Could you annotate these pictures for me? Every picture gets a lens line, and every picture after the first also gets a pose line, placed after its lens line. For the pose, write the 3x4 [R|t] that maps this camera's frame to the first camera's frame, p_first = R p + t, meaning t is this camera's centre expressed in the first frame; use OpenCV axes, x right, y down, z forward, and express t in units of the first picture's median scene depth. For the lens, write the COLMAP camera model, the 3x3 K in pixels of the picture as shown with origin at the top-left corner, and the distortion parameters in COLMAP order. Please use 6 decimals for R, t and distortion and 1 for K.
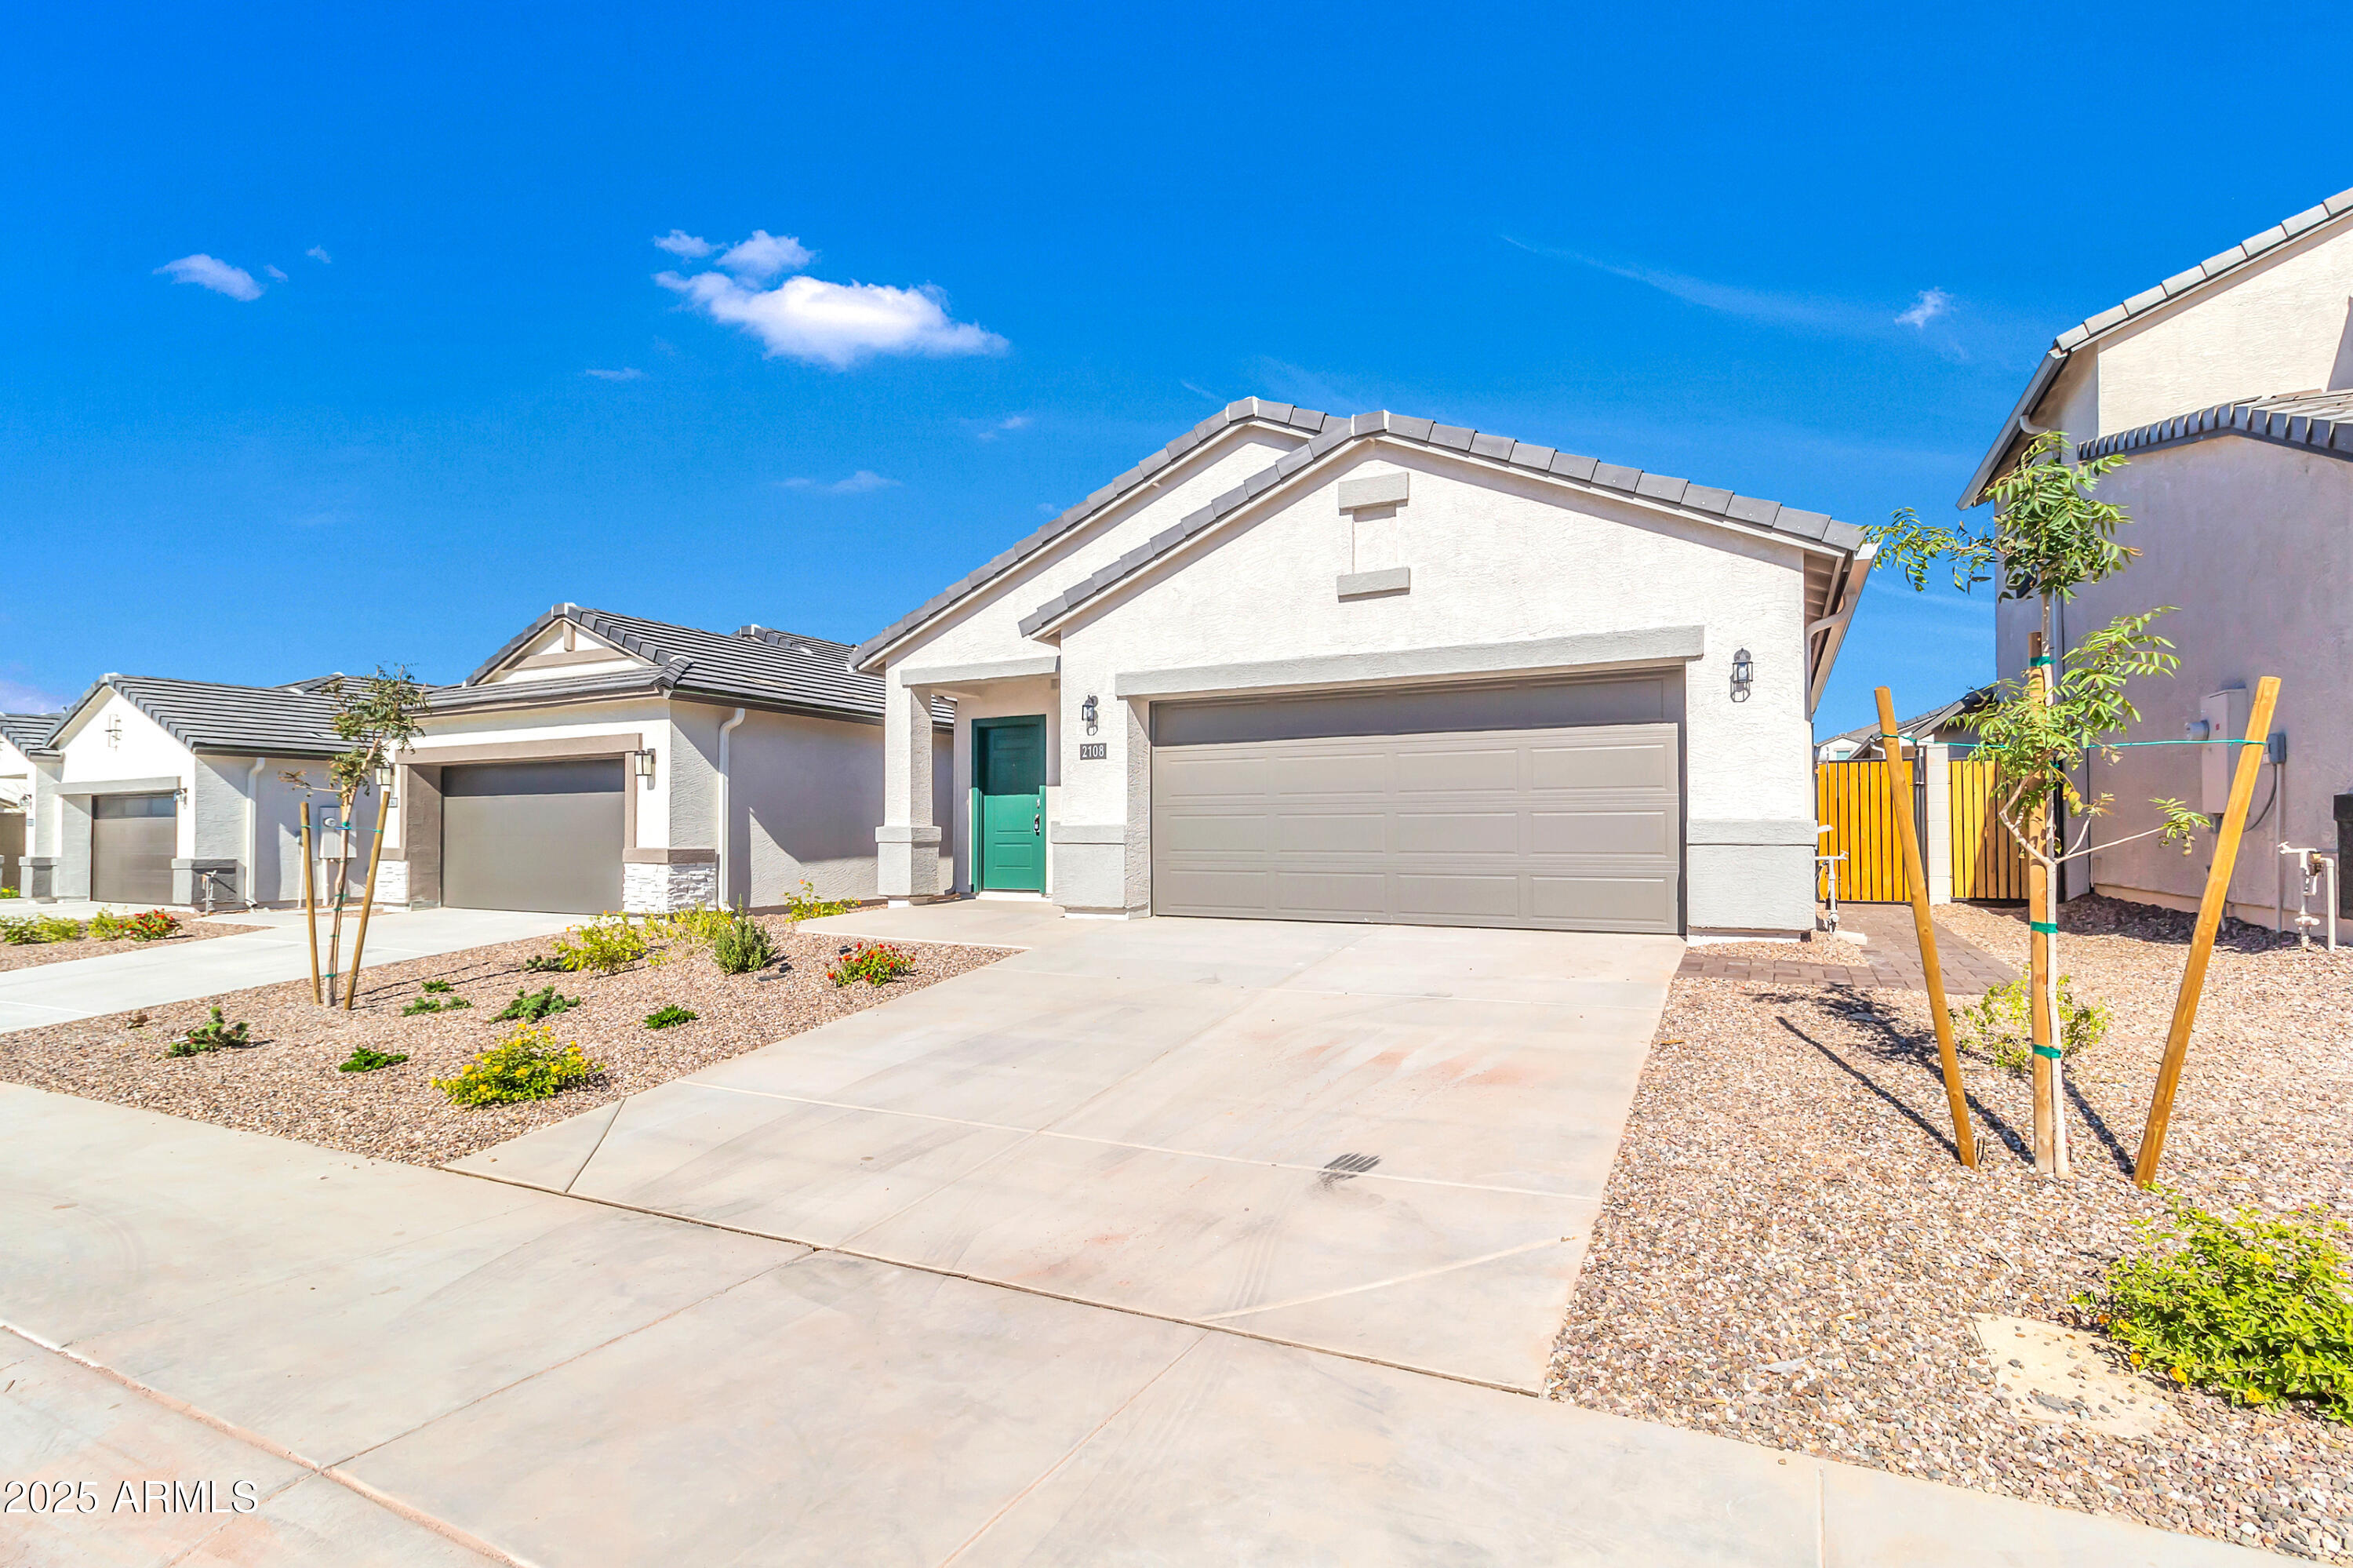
lens RADIAL K [[1116.4, 0, 1175.0], [0, 1116.4, 835.3], [0, 0, 1]] dist [-0.000927, 0.001480]
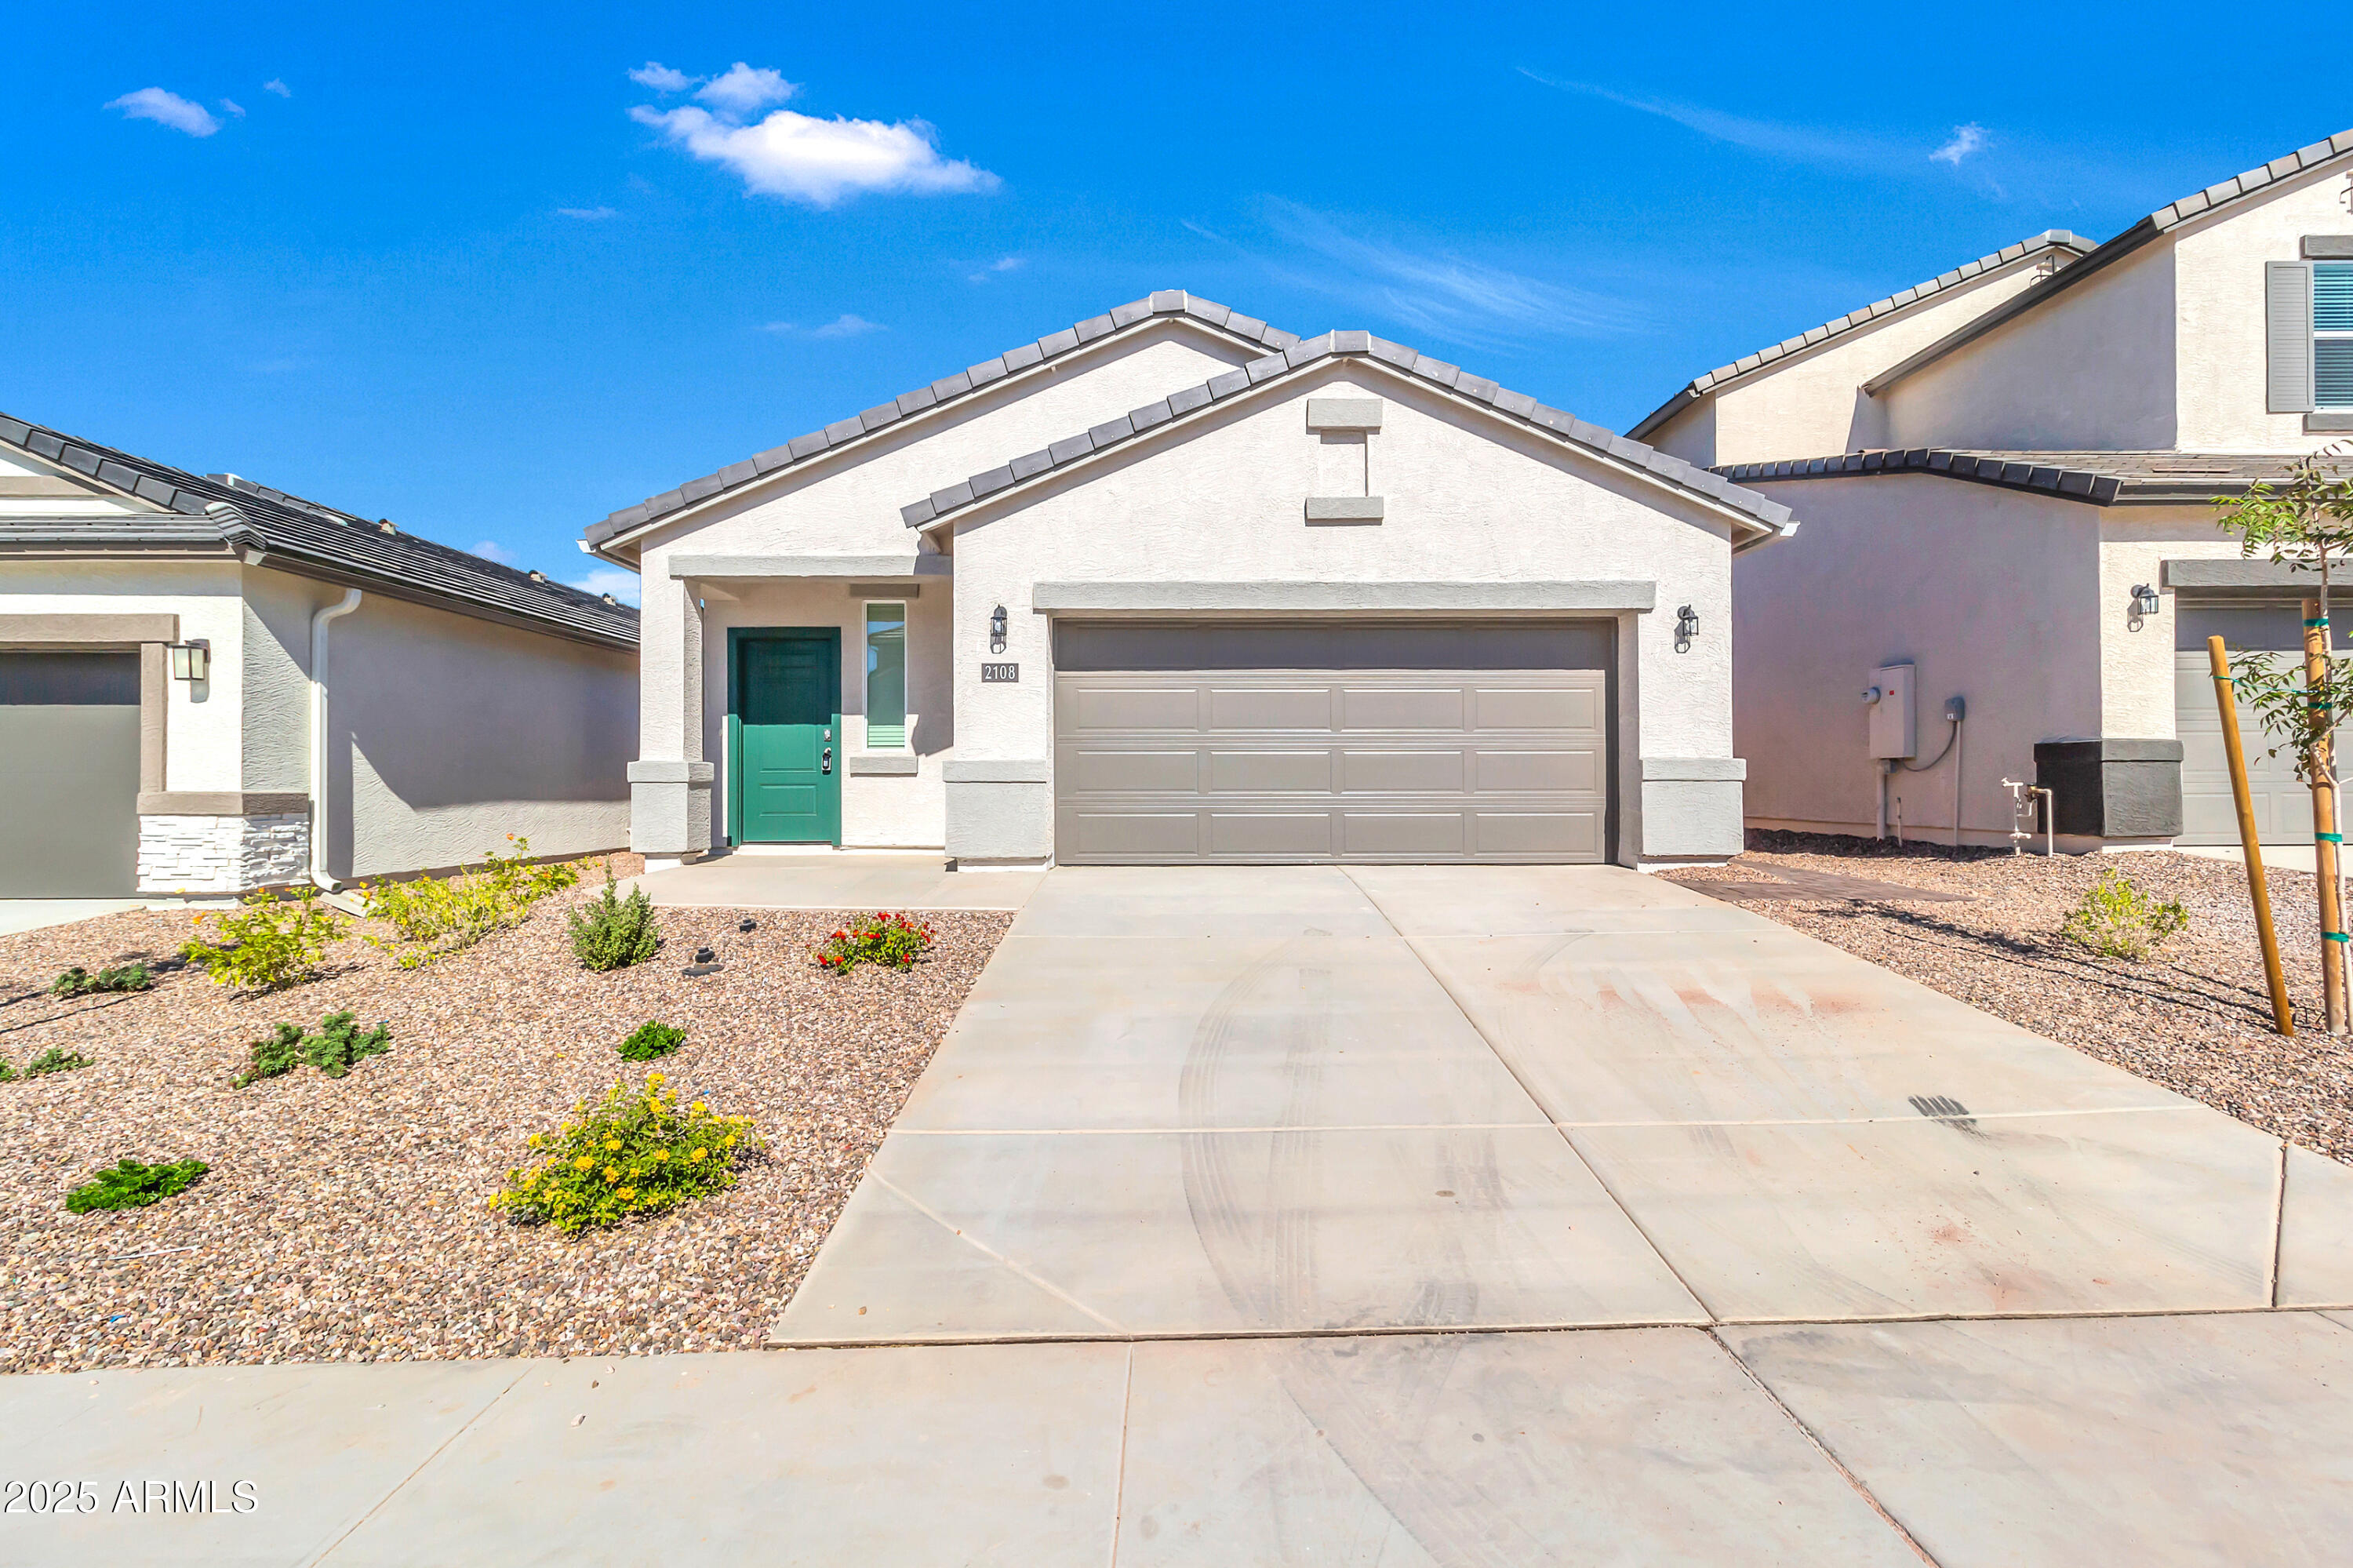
lens RADIAL K [[1116.4, 0, 1187.5], [0, 1116.4, 780.1], [0, 0, 1]] dist [-0.000927, 0.001480]
pose [[0.879314, 0.001610, 0.476240, -0.372589], [0.000136, 0.999993, -0.003632, 0.009404], [-0.476243, 0.003258, 0.879308, 0.207725]]
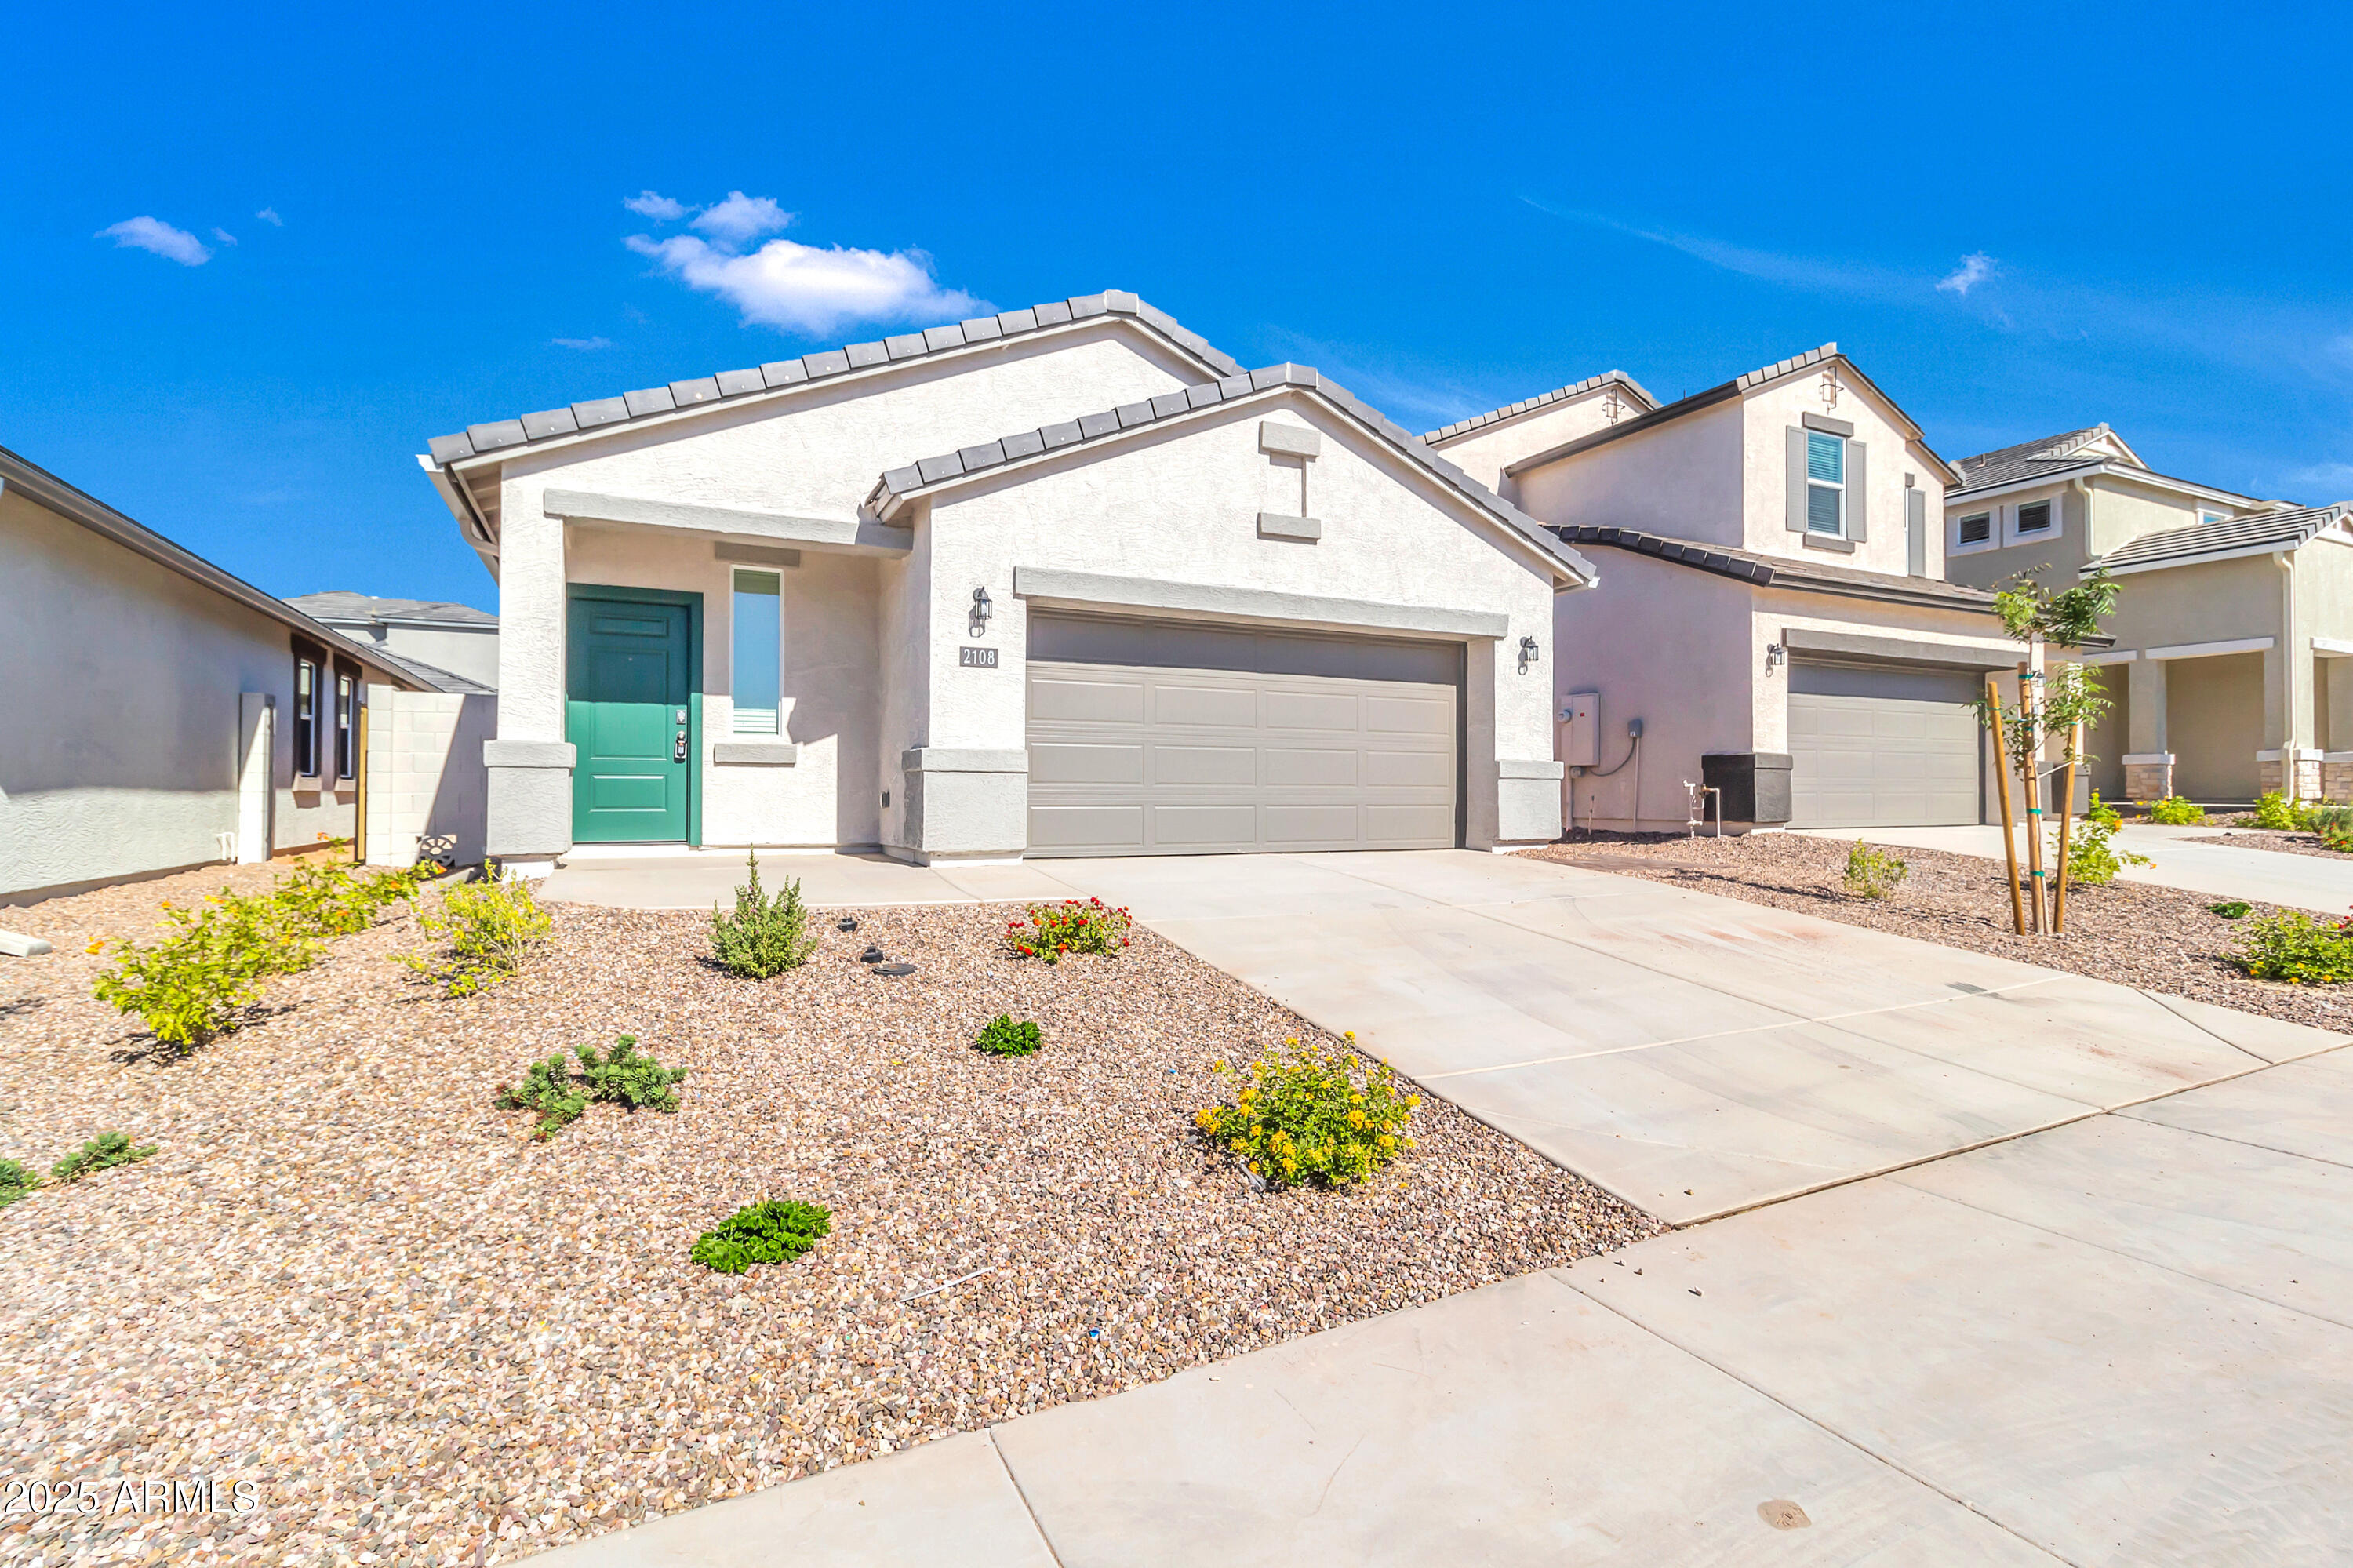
lens RADIAL K [[1116.4, 0, 1215.6], [0, 1116.4, 791.5], [0, 0, 1]] dist [-0.000927, 0.001480]
pose [[0.570316, 0.005906, 0.821404, -0.676984], [-0.005346, 0.999980, -0.003478, 0.024756], [-0.821408, -0.002407, 0.570336, 0.429412]]
